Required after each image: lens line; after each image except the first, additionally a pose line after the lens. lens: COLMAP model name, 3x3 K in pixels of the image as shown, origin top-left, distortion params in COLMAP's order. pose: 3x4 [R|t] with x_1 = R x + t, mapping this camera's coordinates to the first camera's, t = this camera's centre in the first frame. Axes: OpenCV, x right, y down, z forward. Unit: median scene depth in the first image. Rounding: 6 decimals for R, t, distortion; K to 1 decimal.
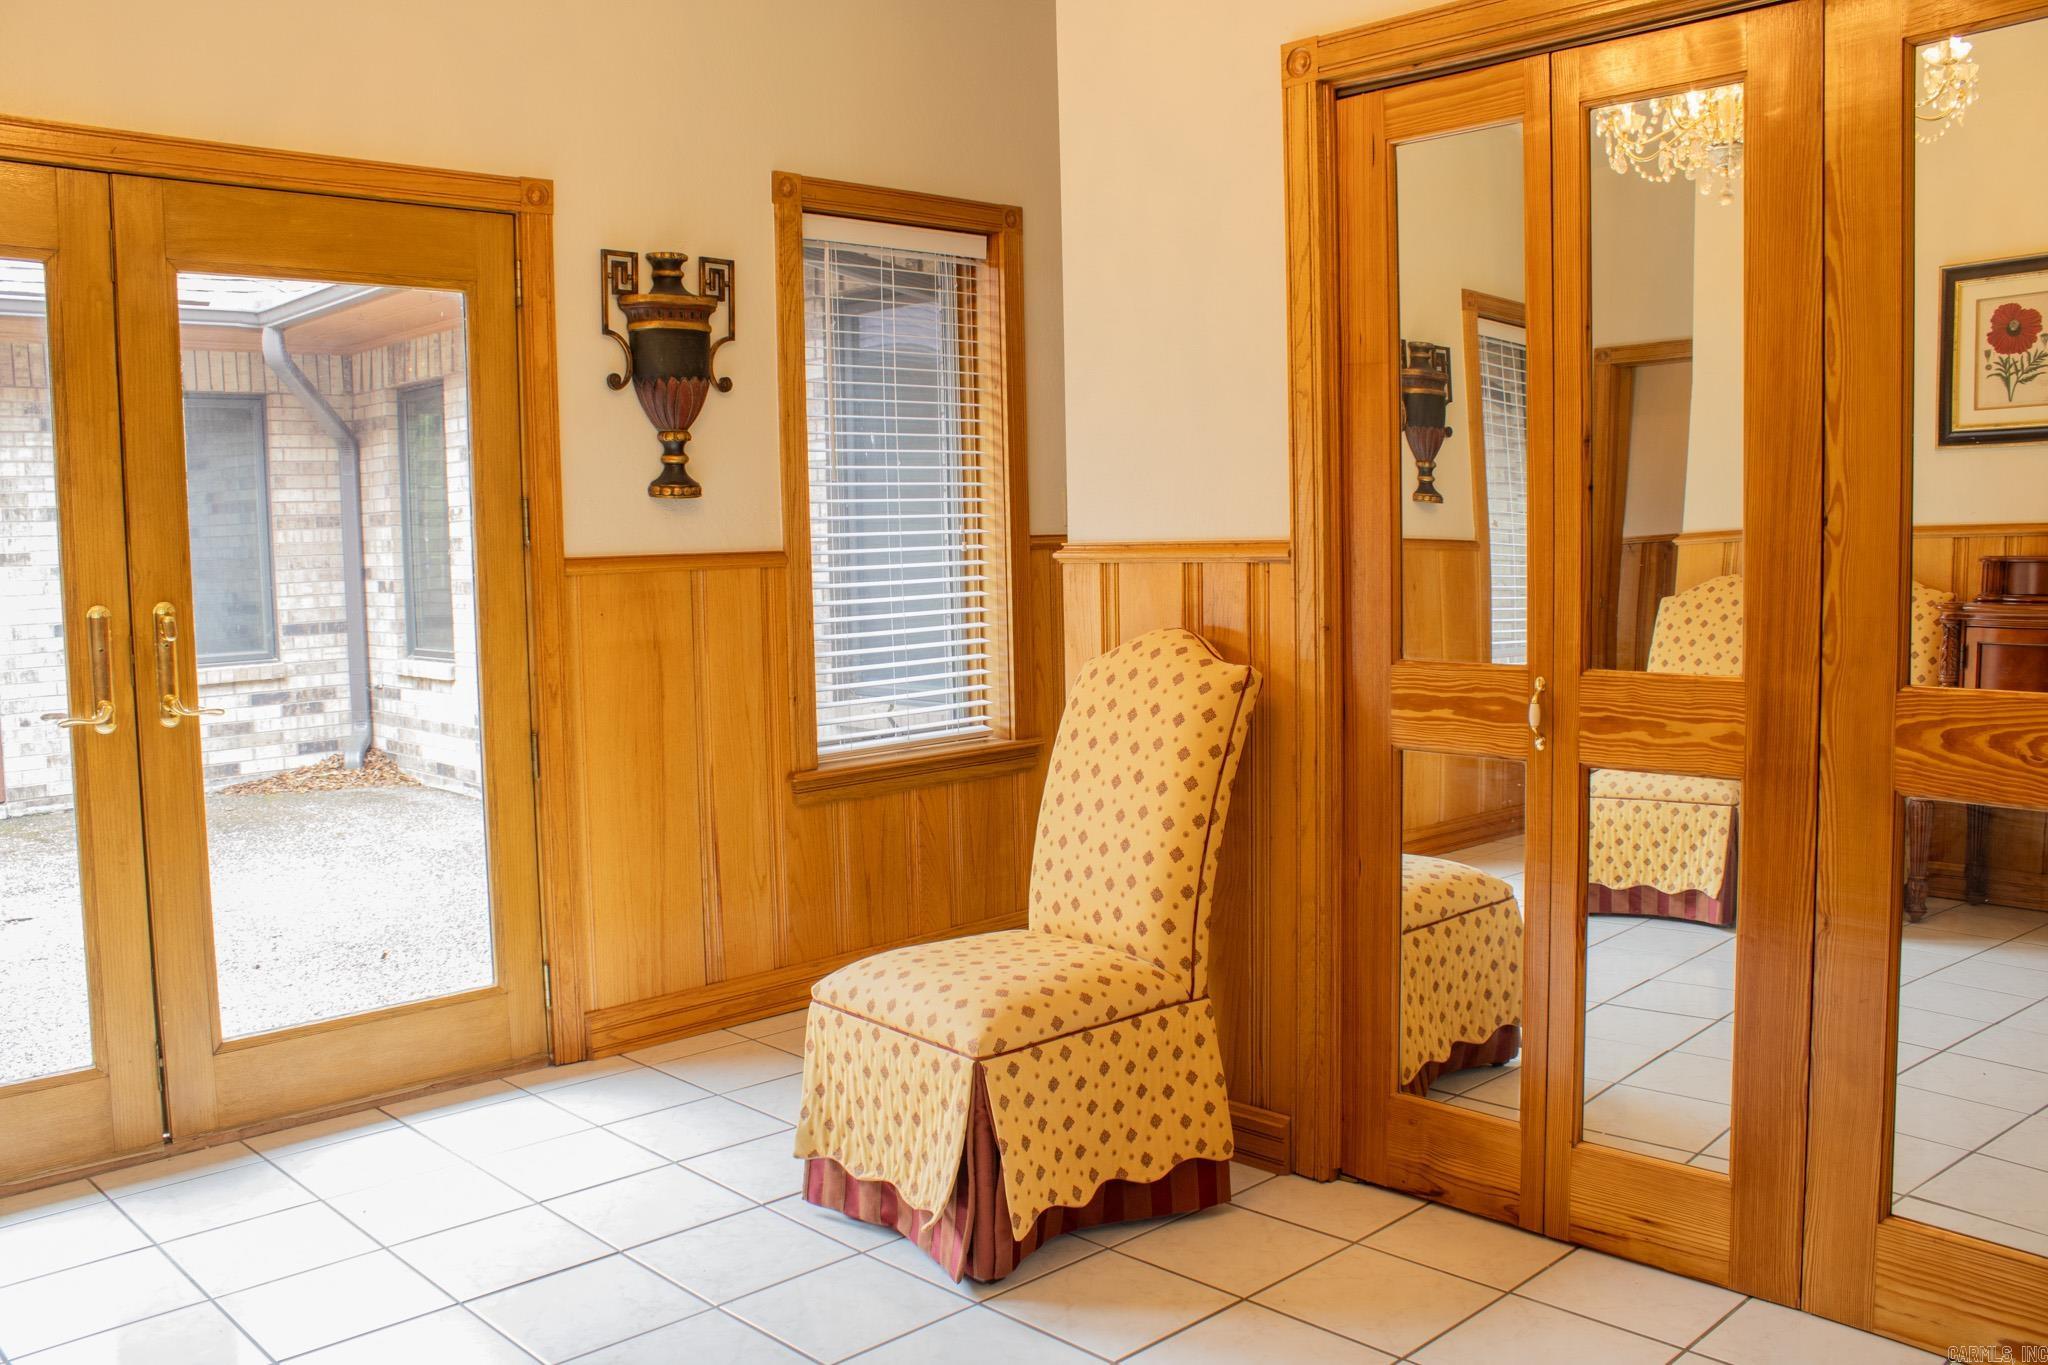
lens RADIAL K [[1703.1, 0, 1038.3], [0, 1703.1, 673.4], [0, 0, 1]] dist [-0.175153, 0.156057]
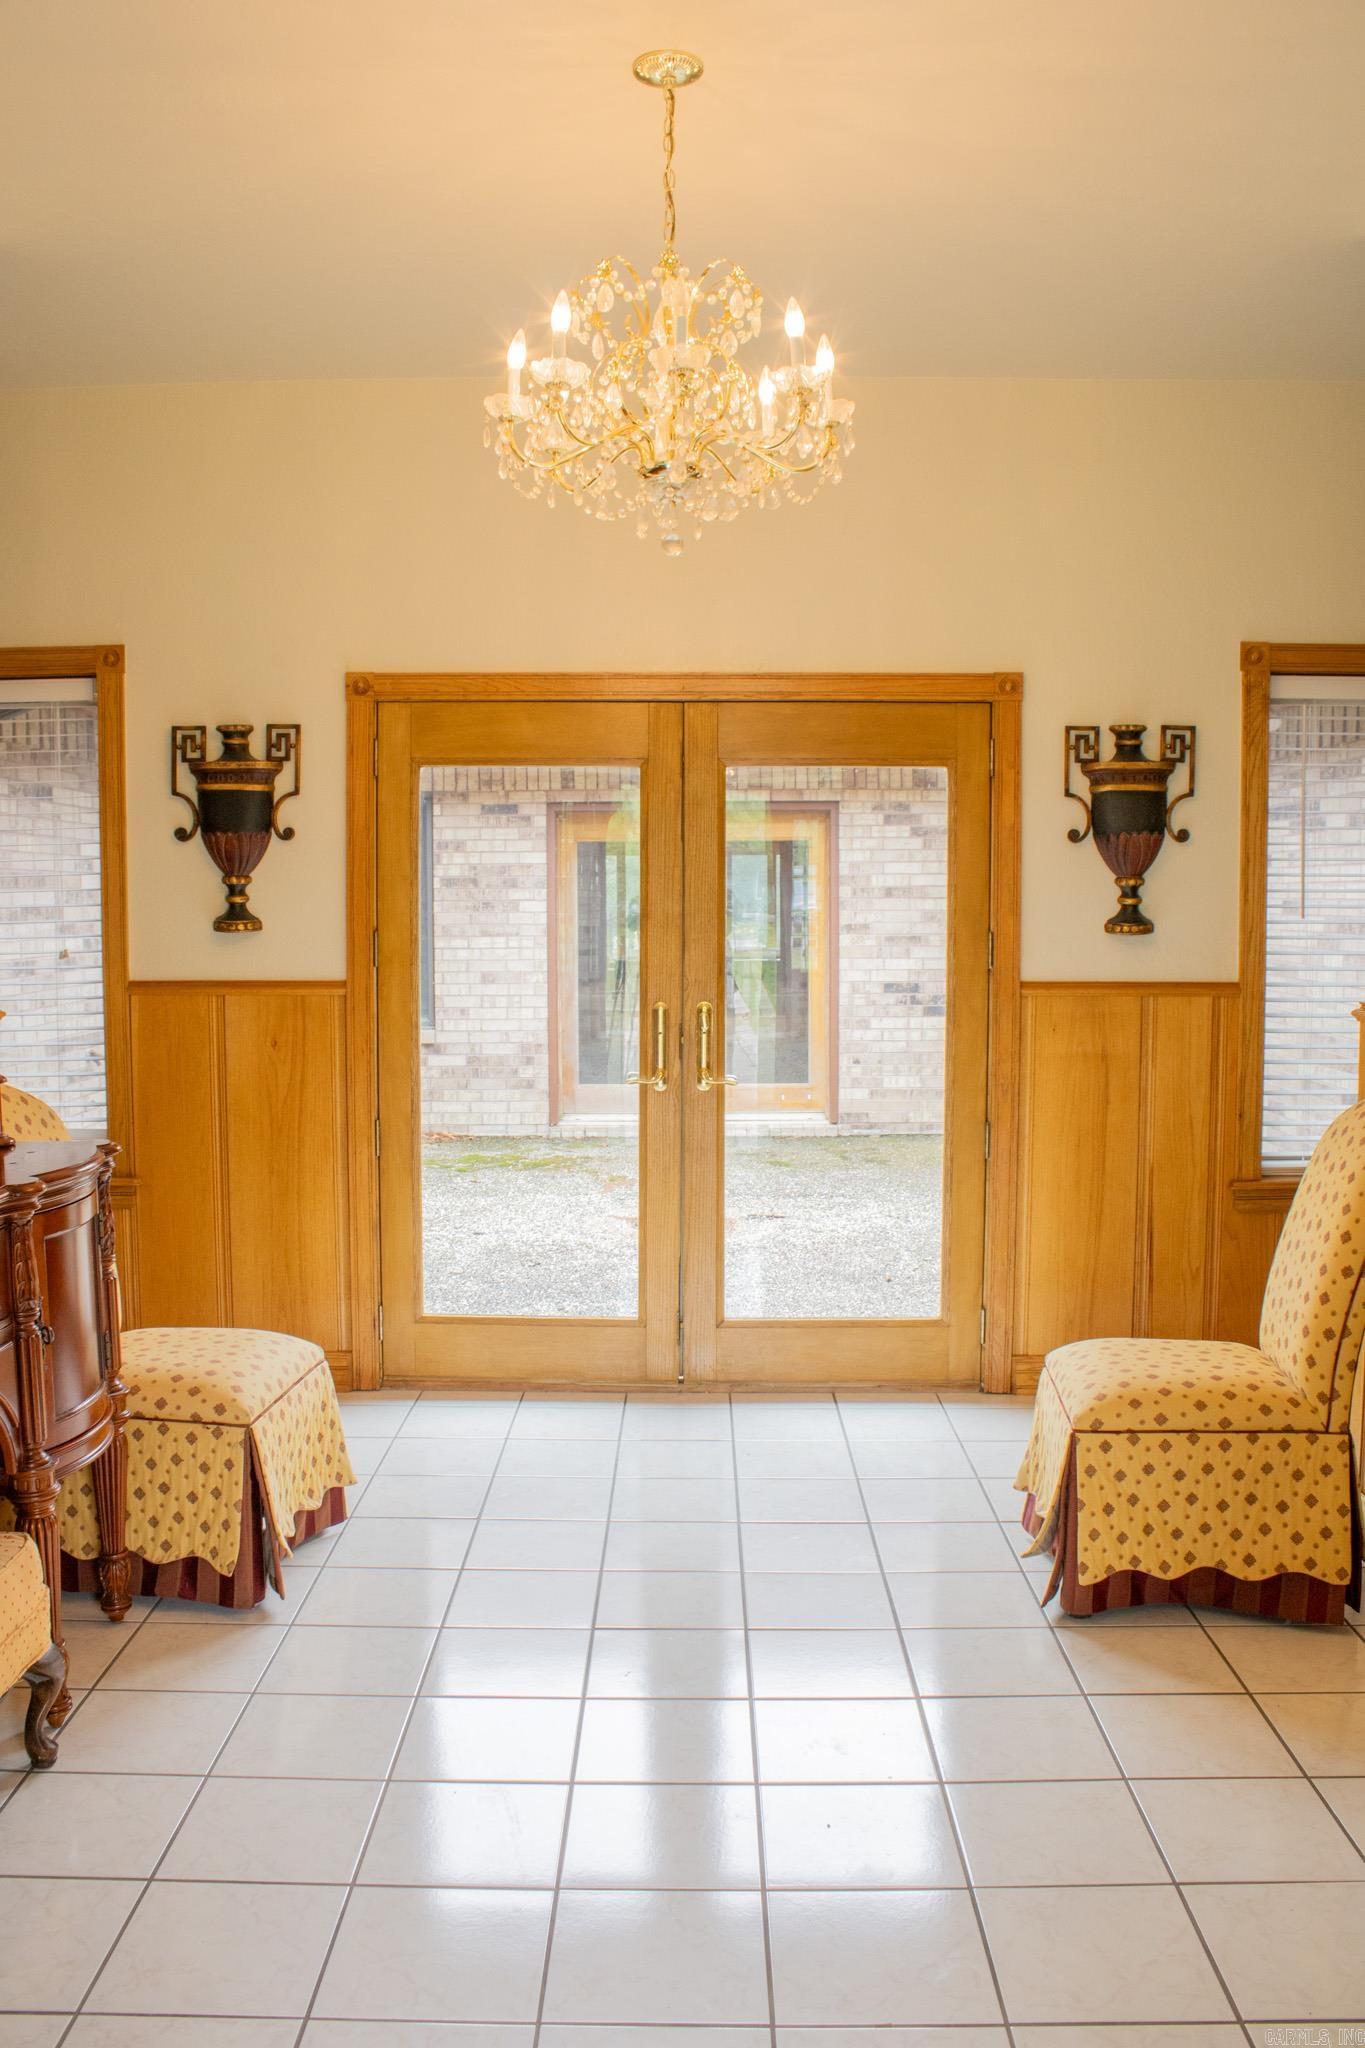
lens RADIAL K [[1703.1, 0, 644.9], [0, 1703.1, 1023.1], [0, 0, 1]] dist [-0.175153, 0.156057]
pose [[0.707547, 0.072377, -0.702950, 0.397713], [-0.073940, 0.996863, 0.028215, -0.054313], [0.702787, 0.032012, 0.710679, -0.064775]]
